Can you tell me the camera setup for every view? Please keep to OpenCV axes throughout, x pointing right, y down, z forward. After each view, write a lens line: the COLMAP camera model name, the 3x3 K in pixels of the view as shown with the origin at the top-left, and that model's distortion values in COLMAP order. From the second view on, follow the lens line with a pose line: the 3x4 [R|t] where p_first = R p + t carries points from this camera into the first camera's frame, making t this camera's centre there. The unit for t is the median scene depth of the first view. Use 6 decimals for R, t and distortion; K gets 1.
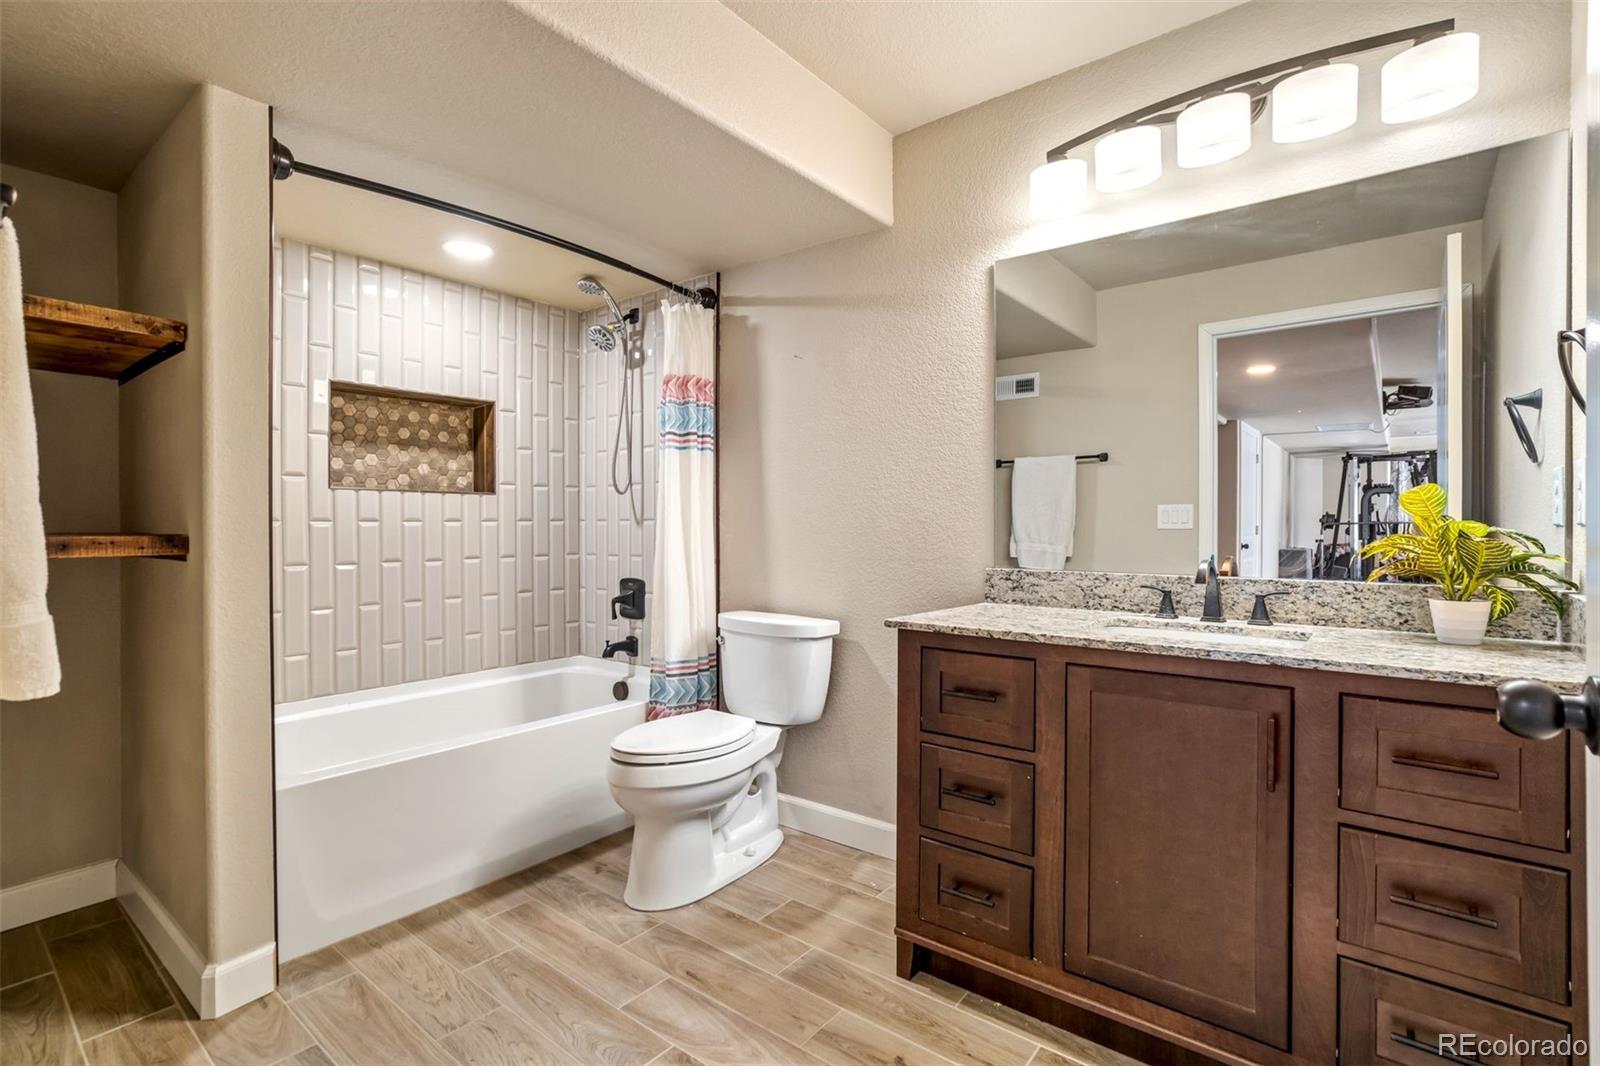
lens RADIAL K [[744.8, 0, 811.6], [0, 744.8, 529.5], [0, 0, 1]] dist [-0.047758, 0.024661]
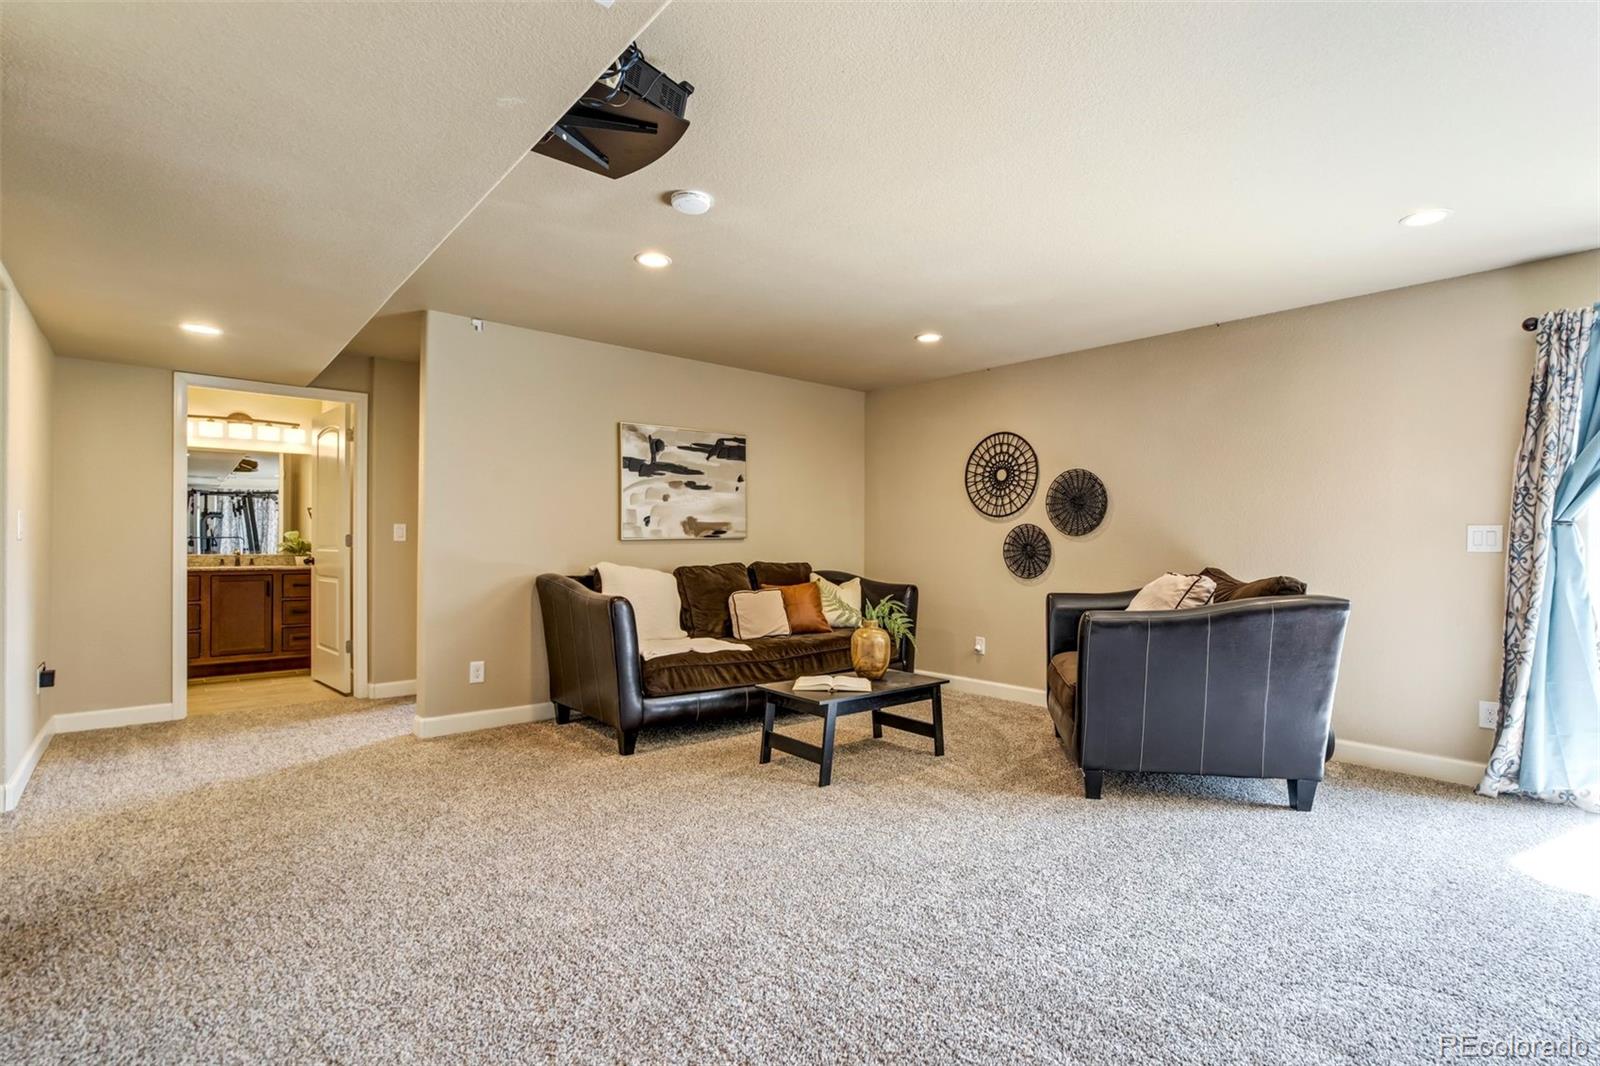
lens RADIAL K [[744.8, 0, 811.6], [0, 744.8, 529.5], [0, 0, 1]] dist [-0.047758, 0.024661]
pose [[0.169376, 0.017135, 0.985403, -0.484121], [-0.000956, 0.999851, -0.017222, -0.000712], [-0.985551, 0.001975, 0.169367, -0.460248]]
